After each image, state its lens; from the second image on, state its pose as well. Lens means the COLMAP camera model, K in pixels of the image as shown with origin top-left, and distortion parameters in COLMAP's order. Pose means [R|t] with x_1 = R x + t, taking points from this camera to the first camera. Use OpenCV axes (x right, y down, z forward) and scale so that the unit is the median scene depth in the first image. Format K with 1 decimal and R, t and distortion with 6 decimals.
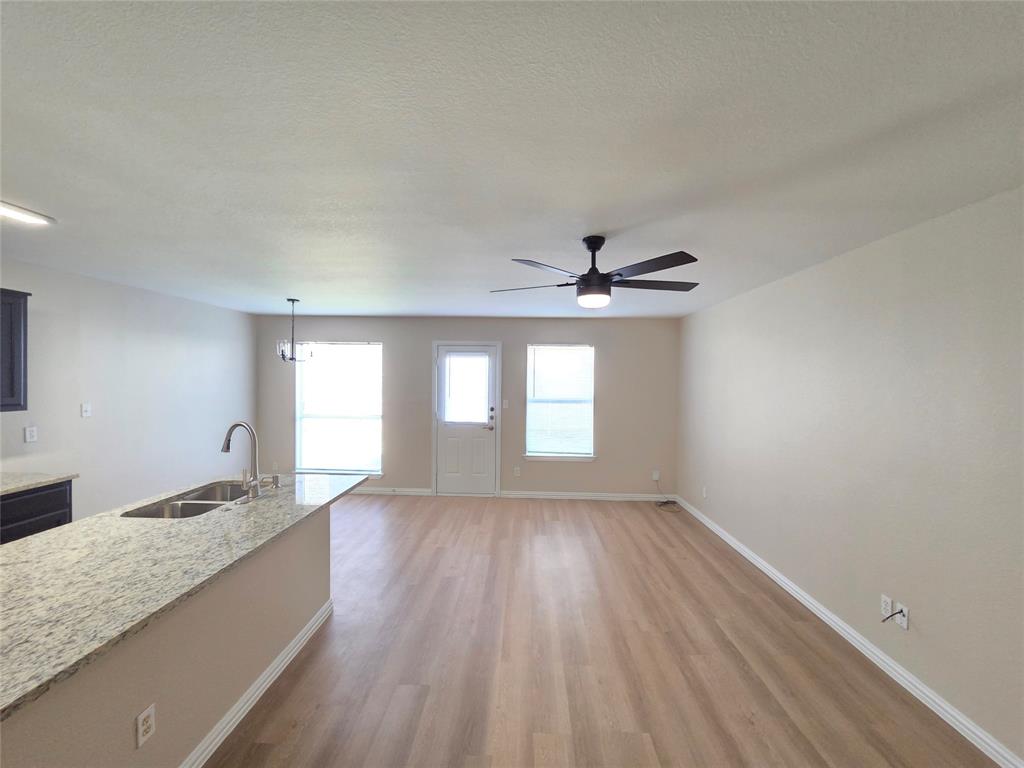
lens RADIAL K [[422.9, 0, 508.4], [0, 422.9, 383.8], [0, 0, 1]] dist [0.000973, 0.000105]
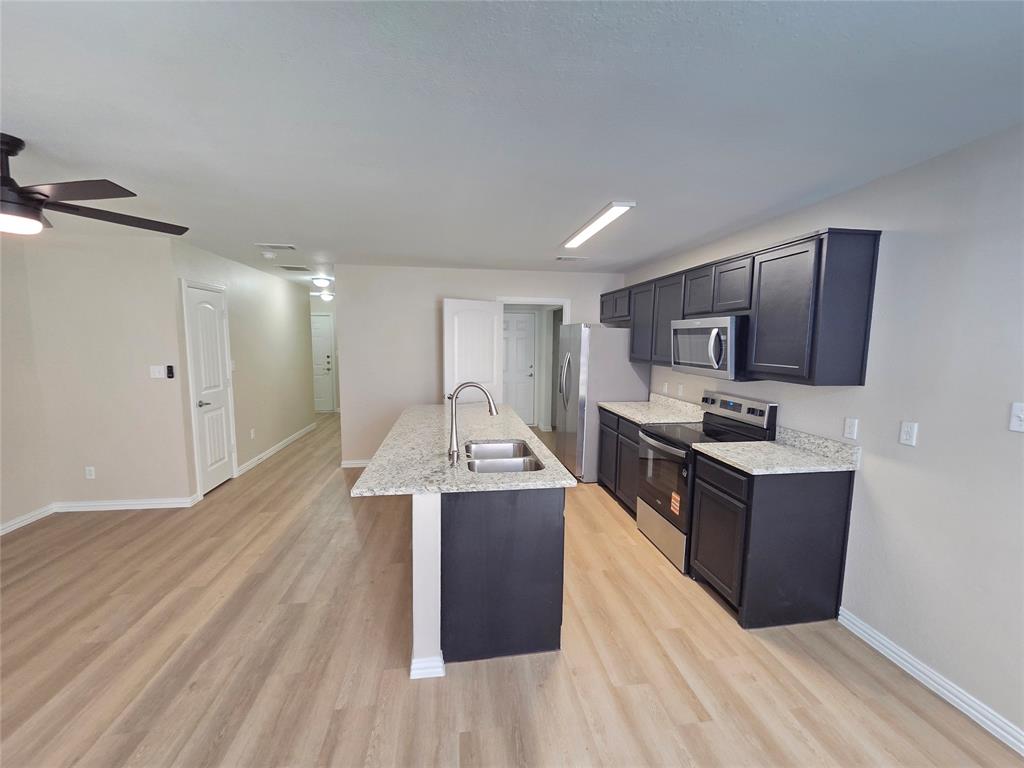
lens RADIAL K [[430.9, 0, 517.2], [0, 430.9, 388.0], [0, 0, 1]] dist [0.000110, 0.000400]
pose [[-0.980968, 0.001311, -0.194167, -0.287776], [-0.023106, 0.992084, 0.123435, -0.011186], [0.192792, 0.125572, -0.973172, 1.057017]]
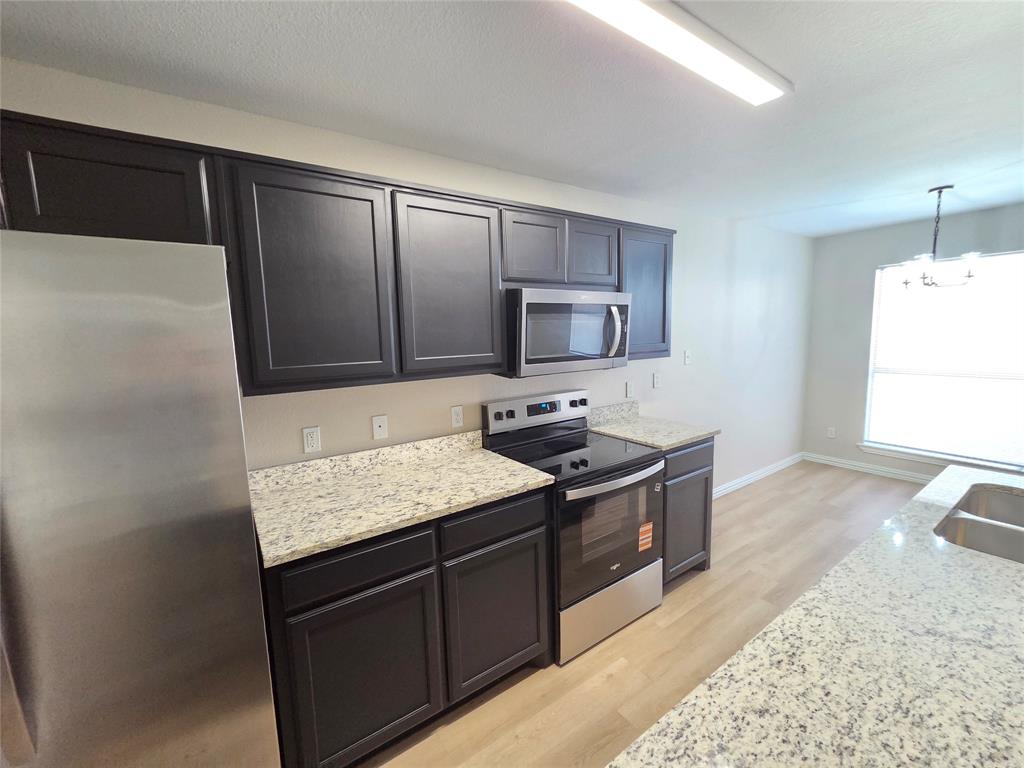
lens RADIAL K [[422.9, 0, 508.4], [0, 422.9, 383.8], [0, 0, 1]] dist [0.000973, 0.000105]
pose [[0.600294, 0.070956, -0.796625, -0.371570], [0.024534, 0.993954, 0.107020, 0.007740], [0.799403, -0.083788, 0.594924, 0.079046]]
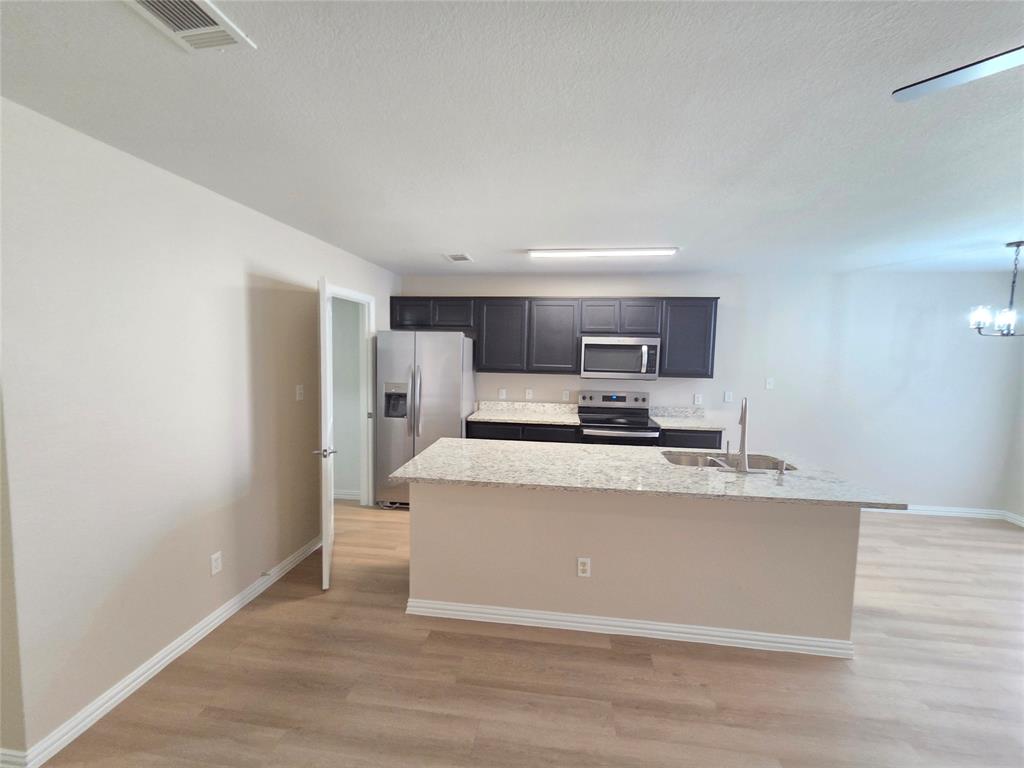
lens RADIAL K [[422.9, 0, 508.4], [0, 422.9, 383.8], [0, 0, 1]] dist [0.000973, 0.000105]
pose [[-0.090640, 0.065610, -0.993720, 0.239113], [-0.032402, 0.997105, 0.068789, 0.002304], [0.995356, 0.038434, -0.088252, 0.273014]]
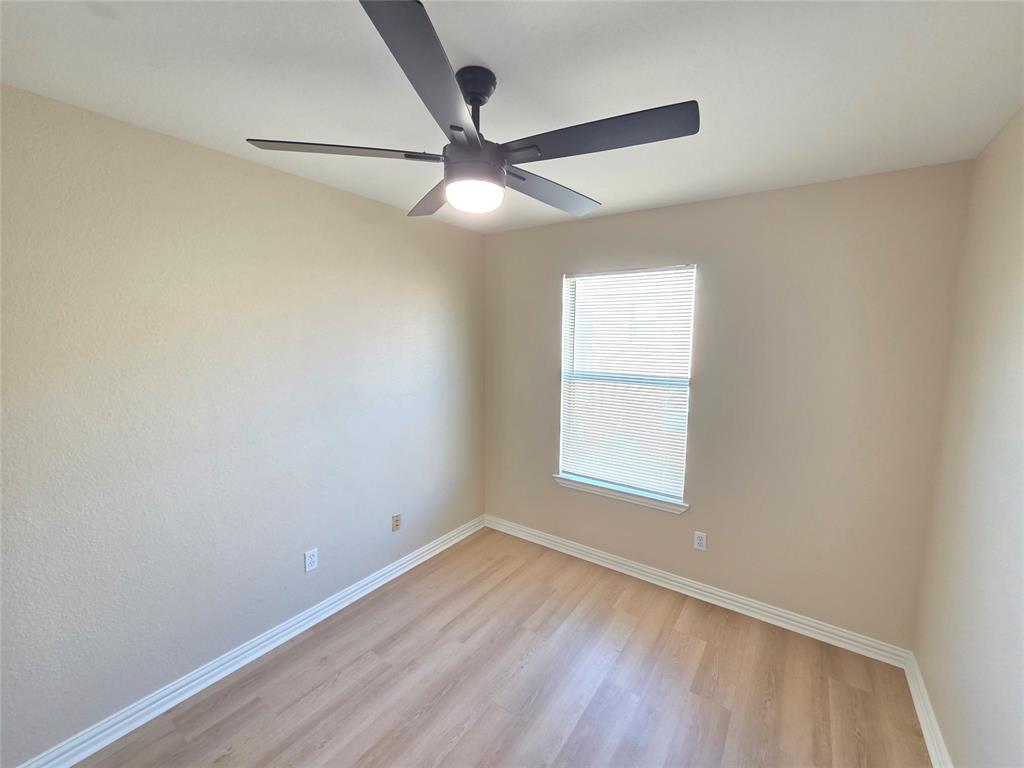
lens RADIAL K [[420.1, 0, 508.0], [0, 420.1, 384.7], [0, 0, 1]] dist [0.000926, 0.000190]
pose [[0.839460, 0.056158, -0.540512, 0.350702], [-0.006315, 0.995587, 0.093632, -0.005427], [0.543385, -0.075187, 0.836110, 0.634050]]
